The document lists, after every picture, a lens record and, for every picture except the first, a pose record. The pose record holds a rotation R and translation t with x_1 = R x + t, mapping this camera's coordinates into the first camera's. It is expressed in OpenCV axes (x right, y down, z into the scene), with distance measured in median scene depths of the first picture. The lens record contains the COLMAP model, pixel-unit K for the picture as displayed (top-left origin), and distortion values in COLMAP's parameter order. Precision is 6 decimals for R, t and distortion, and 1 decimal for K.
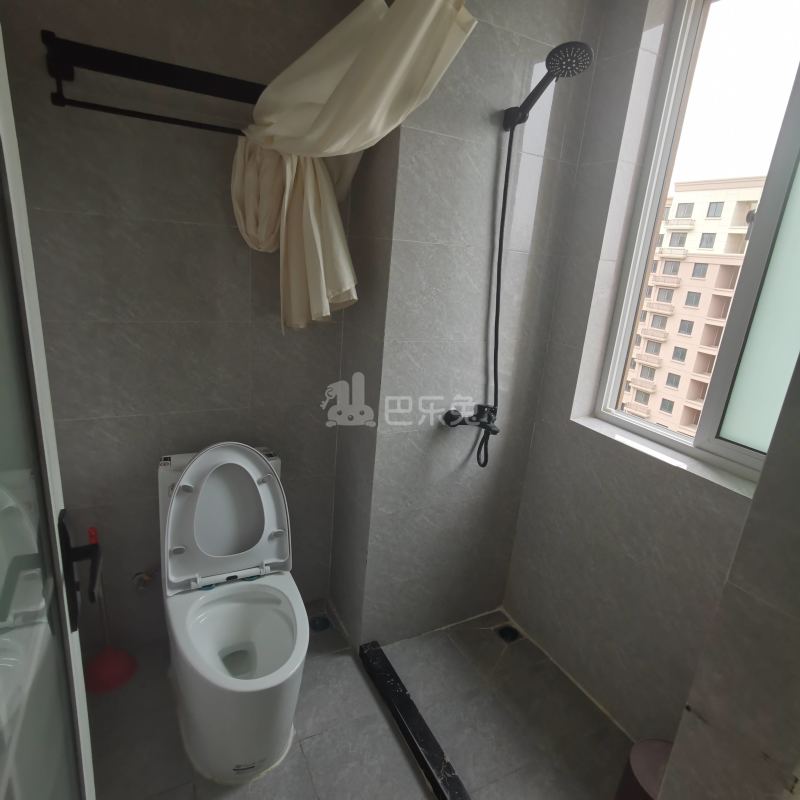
lens RADIAL K [[518.2, 0, 389.5], [0, 518.2, 394.9], [0, 0, 1]] dist [-0.055040, 0.051808]
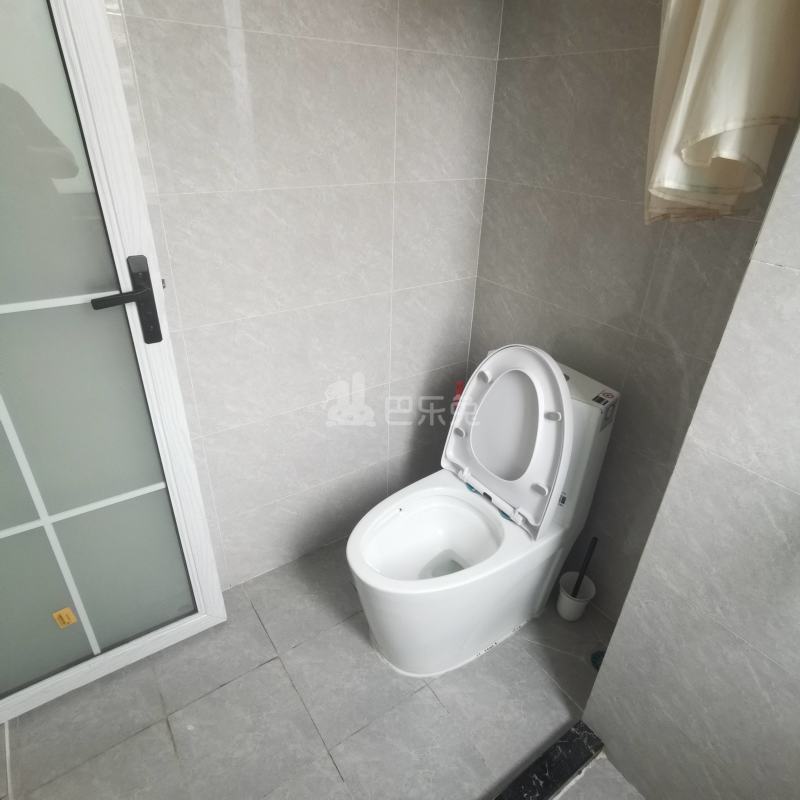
lens RADIAL K [[518.2, 0, 400.5], [0, 518.2, 396.8], [0, 0, 1]] dist [-0.055040, 0.051808]
pose [[0.140746, 0.408833, -0.901691, 0.396073], [-0.292697, 0.887228, 0.356588, -0.063998], [0.945790, 0.213734, 0.244538, 0.609531]]
